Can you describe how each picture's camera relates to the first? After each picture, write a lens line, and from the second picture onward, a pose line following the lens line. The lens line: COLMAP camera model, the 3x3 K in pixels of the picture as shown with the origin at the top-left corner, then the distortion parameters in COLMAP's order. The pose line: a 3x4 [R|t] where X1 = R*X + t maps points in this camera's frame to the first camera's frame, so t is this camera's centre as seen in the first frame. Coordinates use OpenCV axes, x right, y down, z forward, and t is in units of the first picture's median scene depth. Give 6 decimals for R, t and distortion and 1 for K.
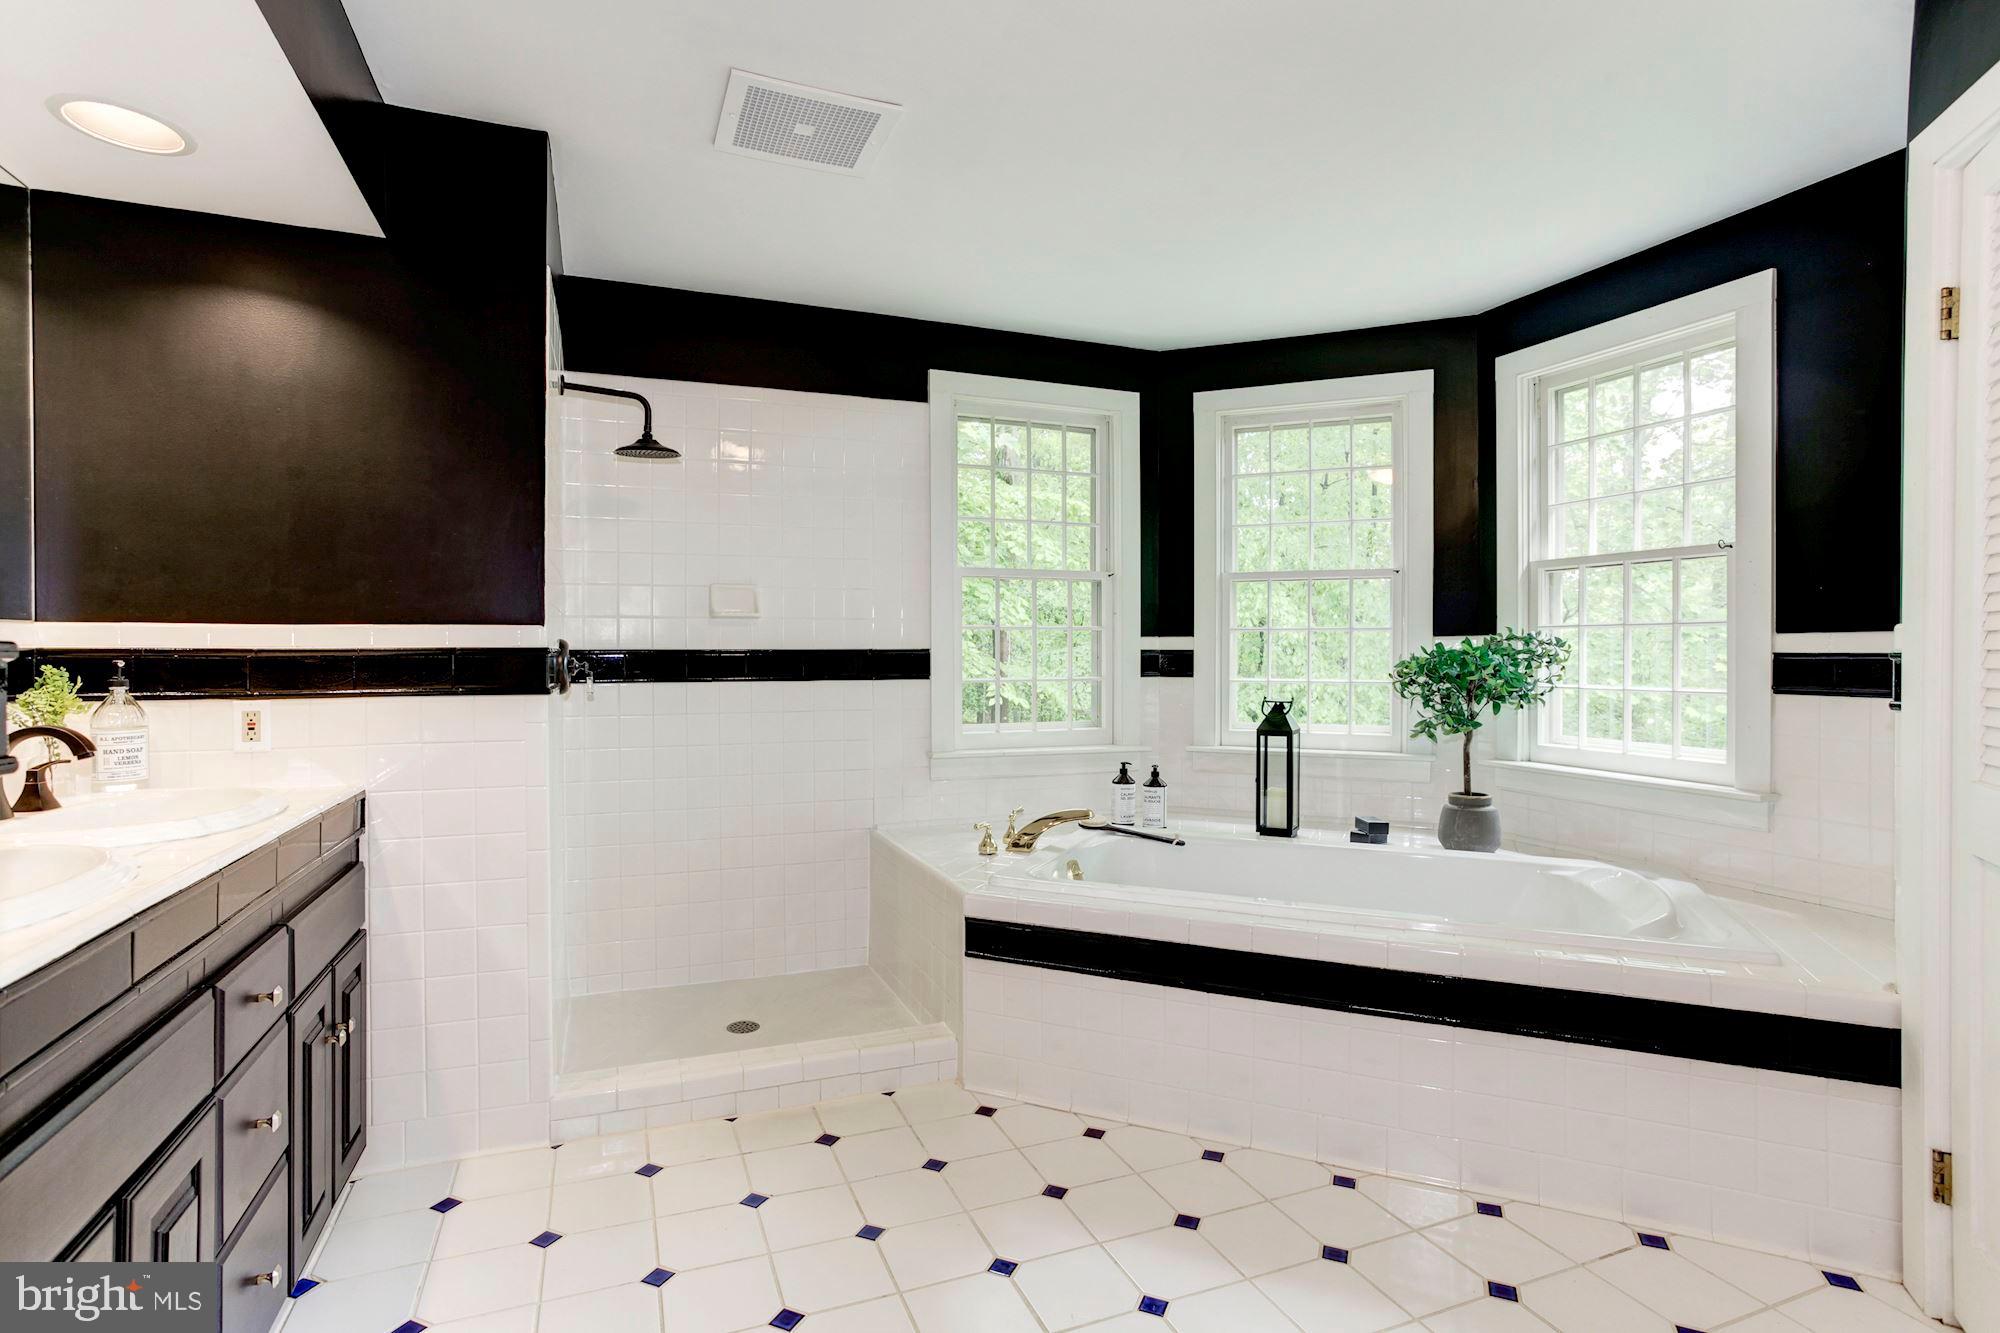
lens RADIAL K [[984.4, 0, 1004.1], [0, 984.4, 643.3], [0, 0, 1]] dist [-0.044880, 0.000510]
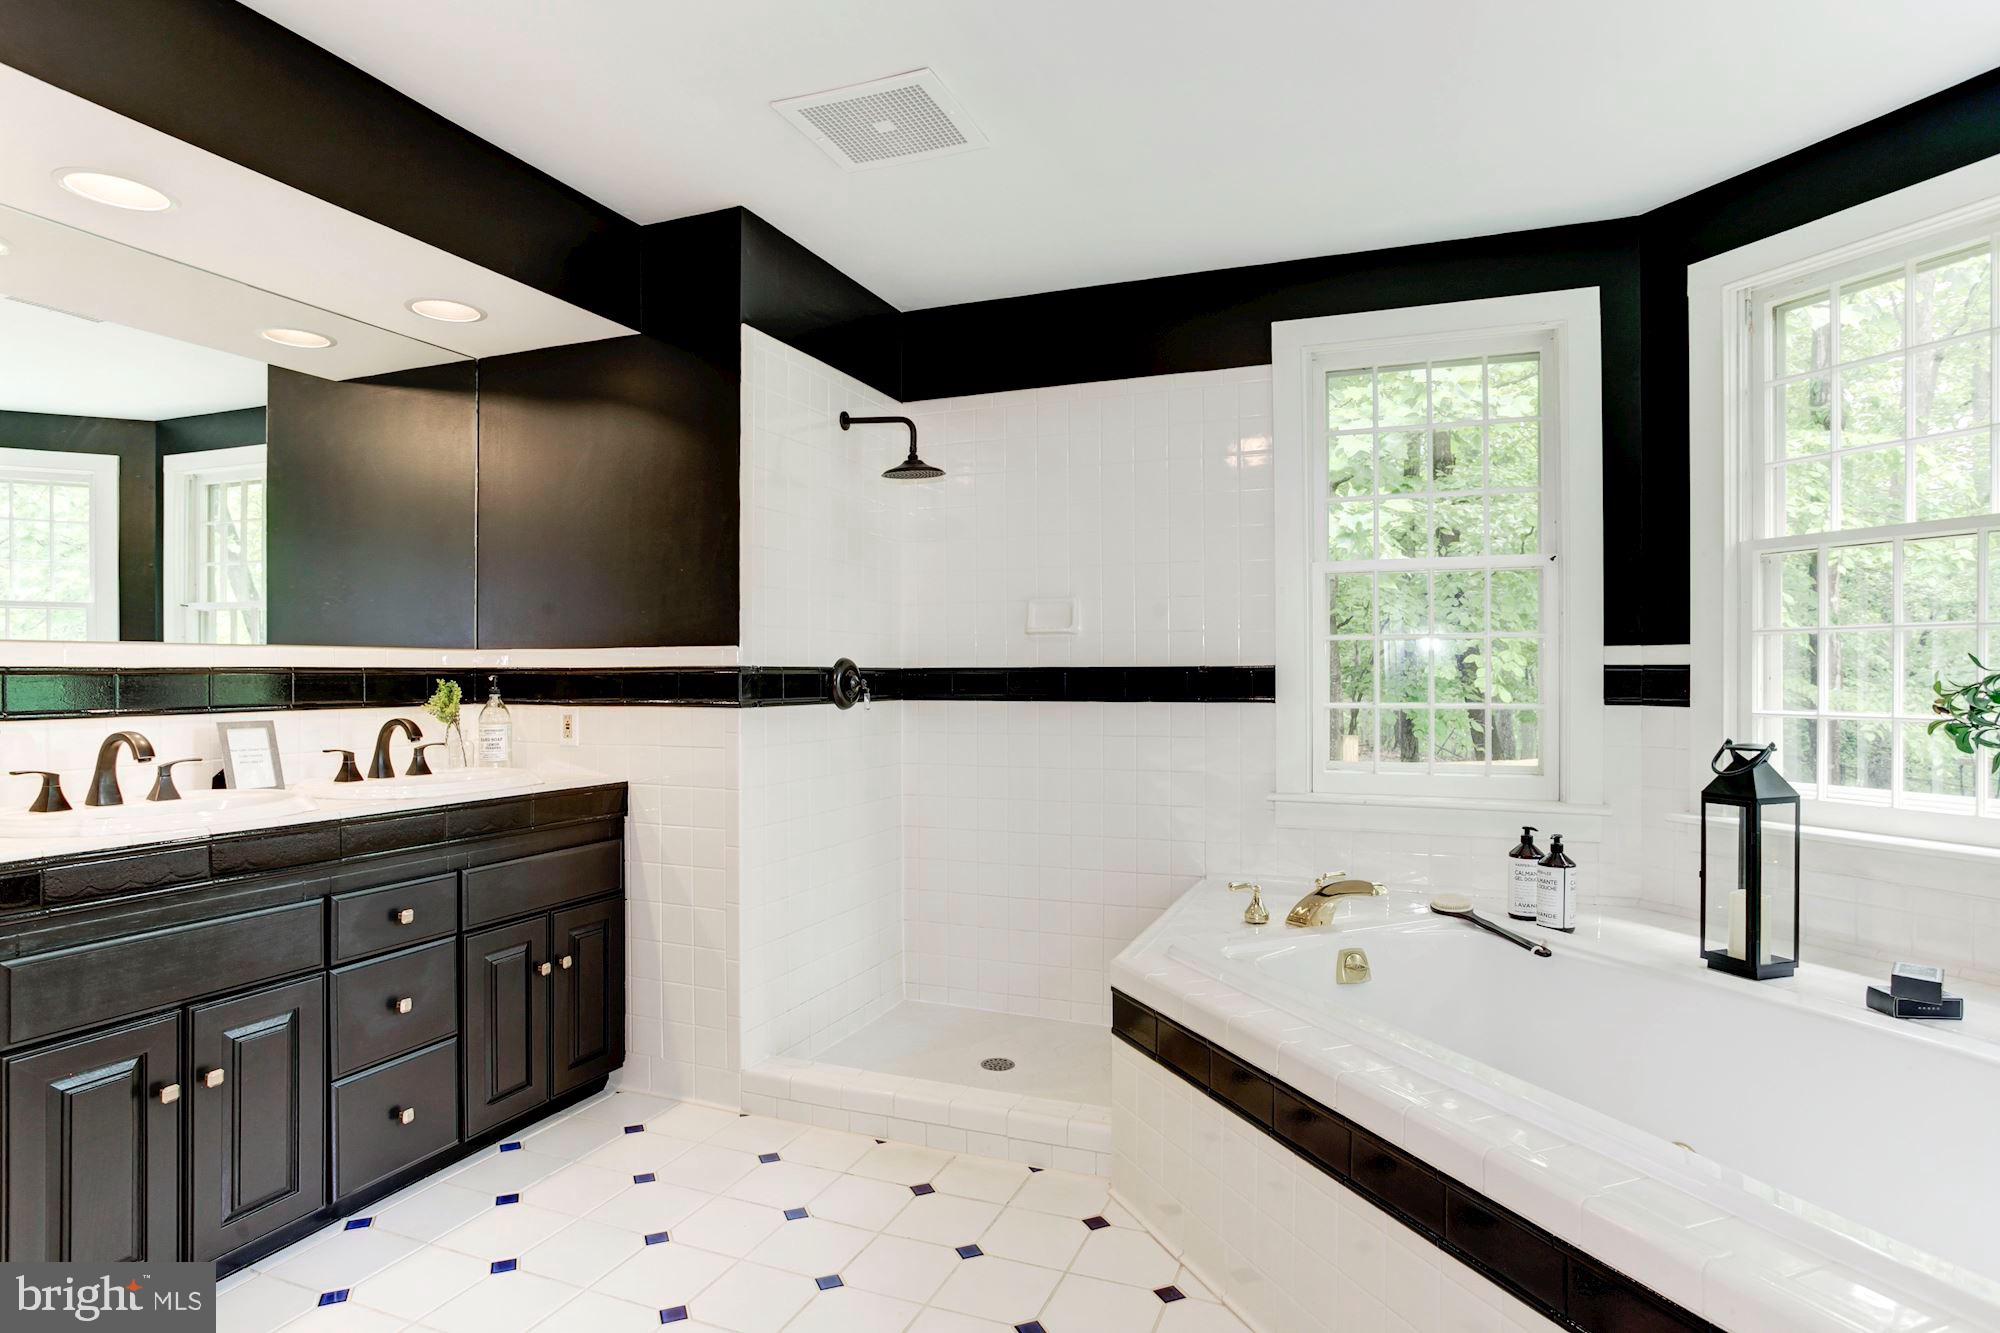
lens RADIAL K [[1101.4, 0, 1002.7], [0, 1101.4, 653.8], [0, 0, 1]] dist [-0.042895, 0.021589]
pose [[0.722456, -0.012286, -0.691308, 0.434732], [0.007617, 0.999923, -0.009810, 0.004007], [0.691375, 0.001822, 0.722494, 0.209257]]
